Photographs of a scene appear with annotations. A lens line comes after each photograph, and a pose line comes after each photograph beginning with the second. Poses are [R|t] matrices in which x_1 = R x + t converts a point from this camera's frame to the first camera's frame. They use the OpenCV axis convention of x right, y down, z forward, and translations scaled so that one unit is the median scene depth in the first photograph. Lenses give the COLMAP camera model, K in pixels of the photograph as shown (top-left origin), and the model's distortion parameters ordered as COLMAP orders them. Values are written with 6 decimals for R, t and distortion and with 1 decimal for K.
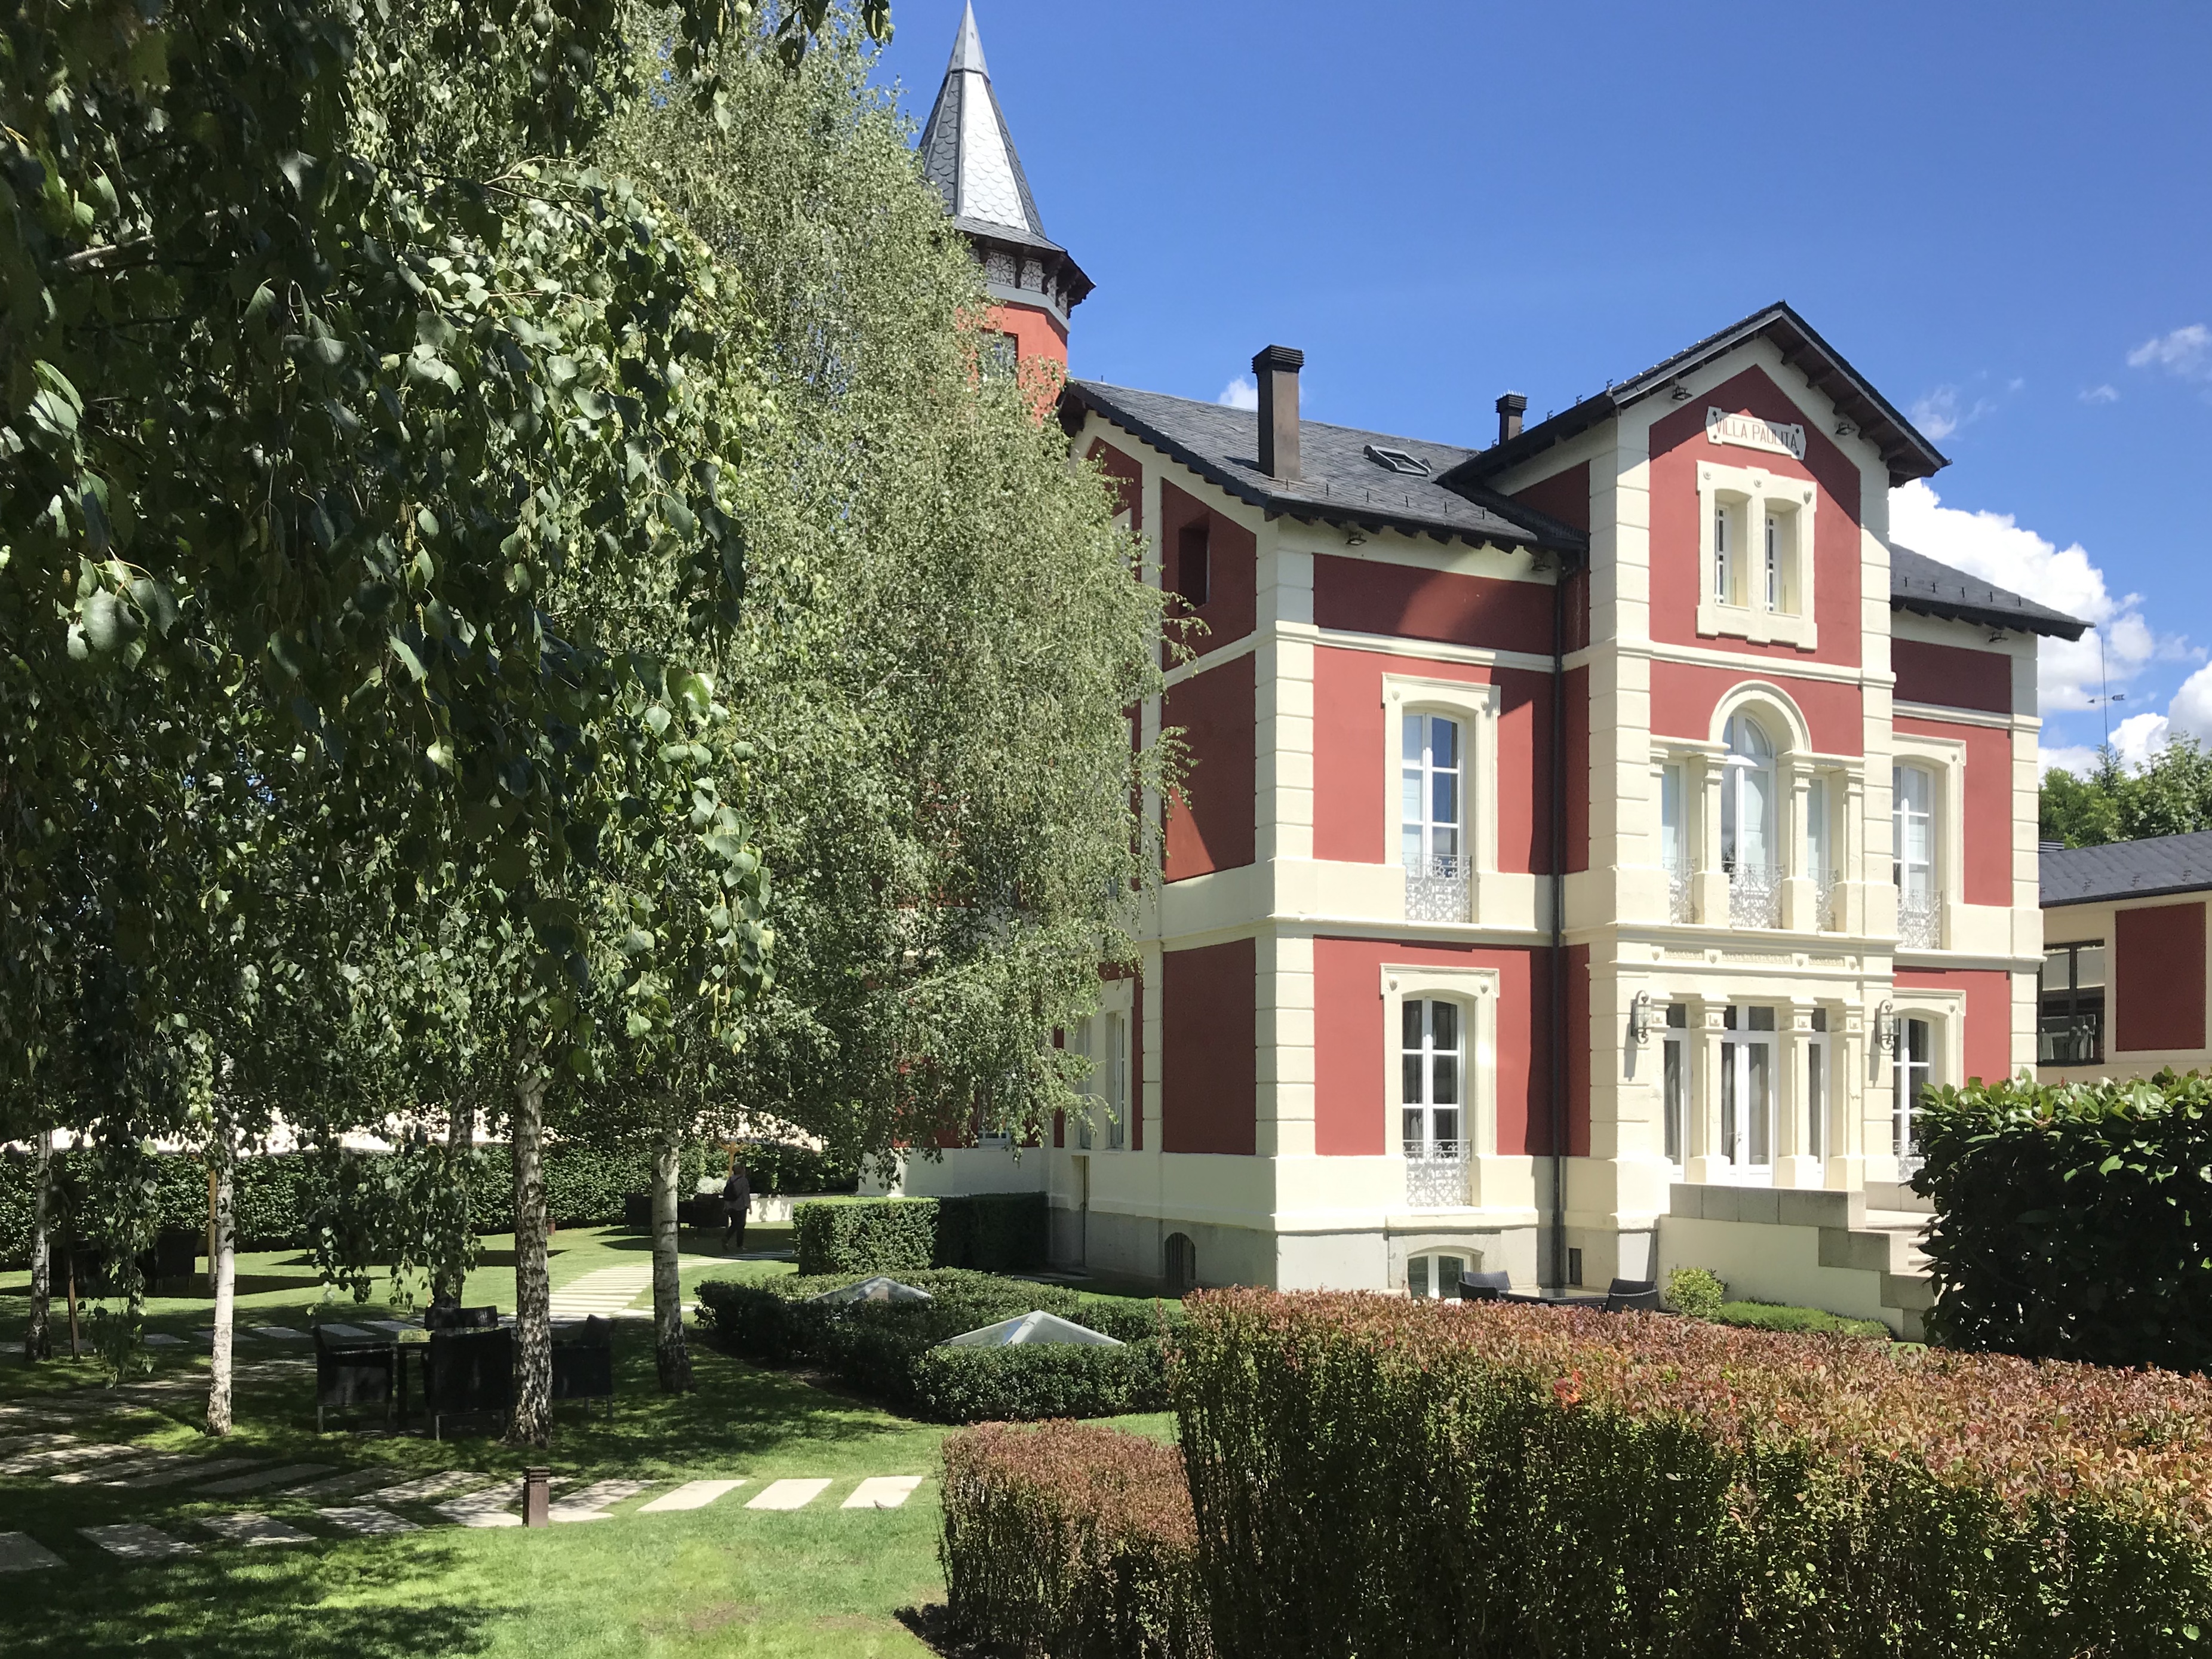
lens RADIAL K [[1779.2, 0, 1106.0], [0, 1779.2, 829.5], [0, 0, 1]] dist [0.003530, -0.000415]
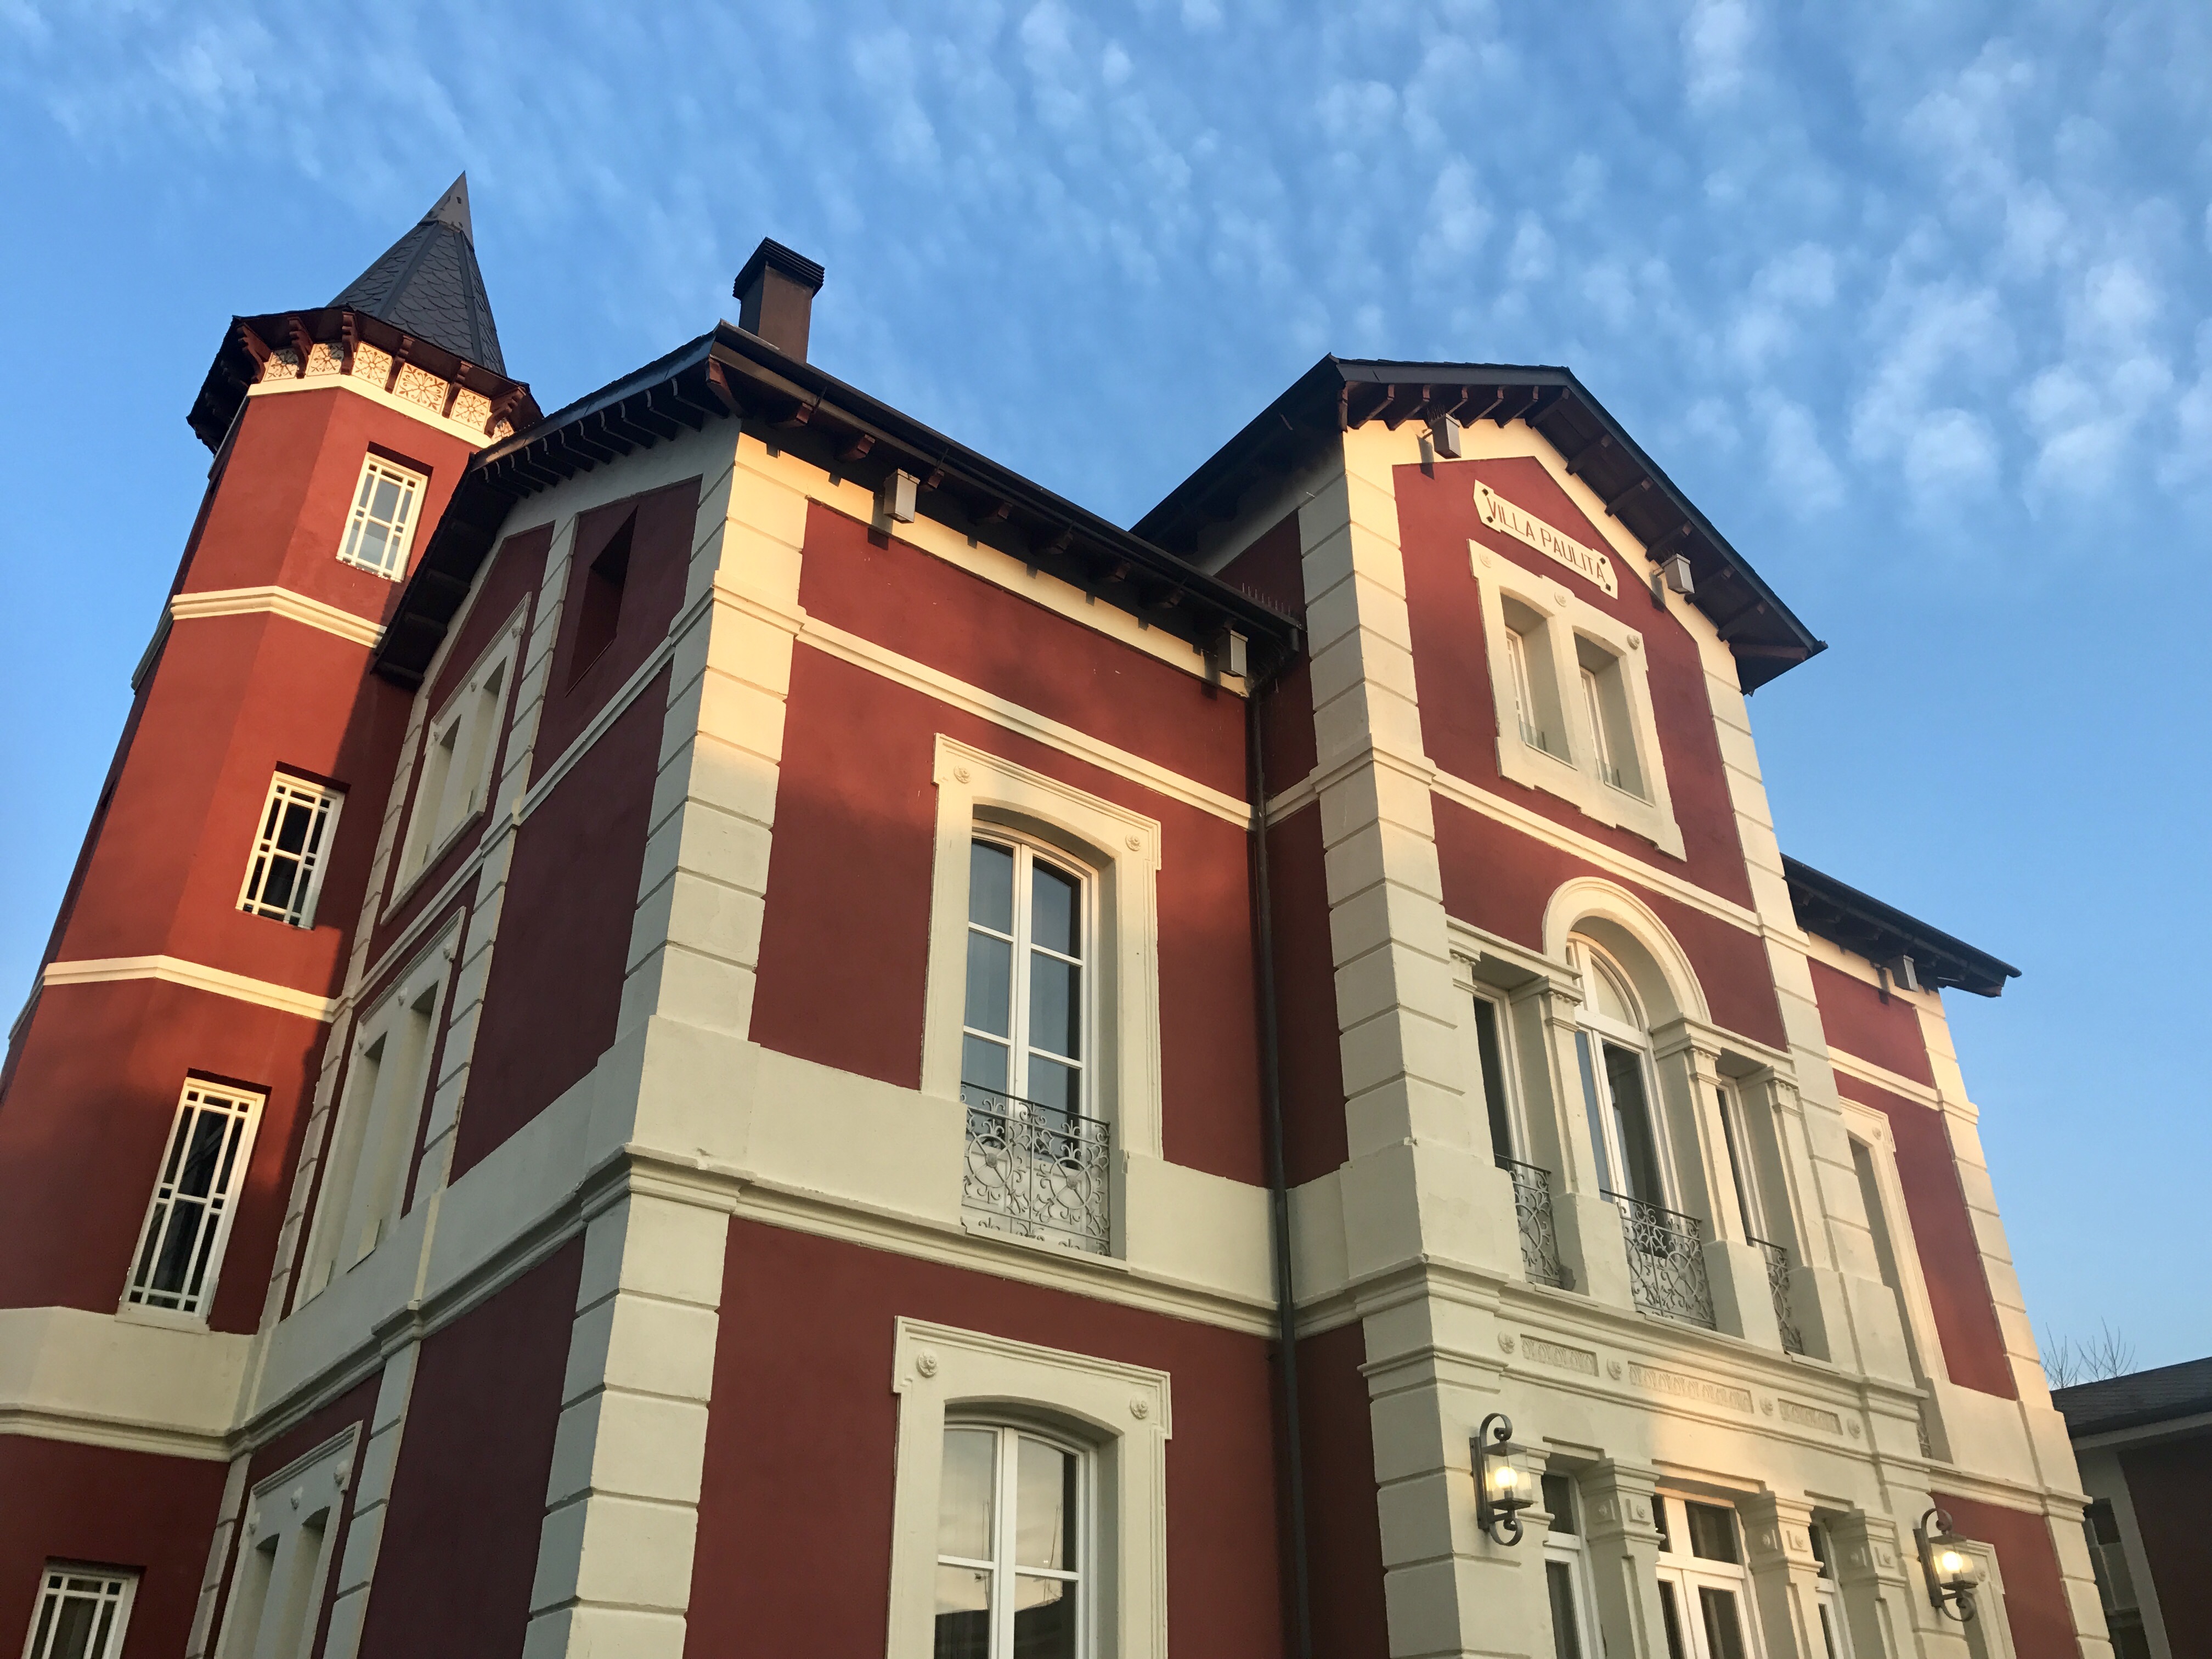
lens RADIAL K [[1779.2, 0, 1106.0], [0, 1779.2, 829.5], [0, 0, 1]] dist [0.003530, -0.000415]
pose [[0.969603, 0.113936, 0.216540, 0.096660], [-0.001487, 0.887700, -0.460419, 0.159648], [-0.244681, 0.446102, 0.860886, 0.569592]]
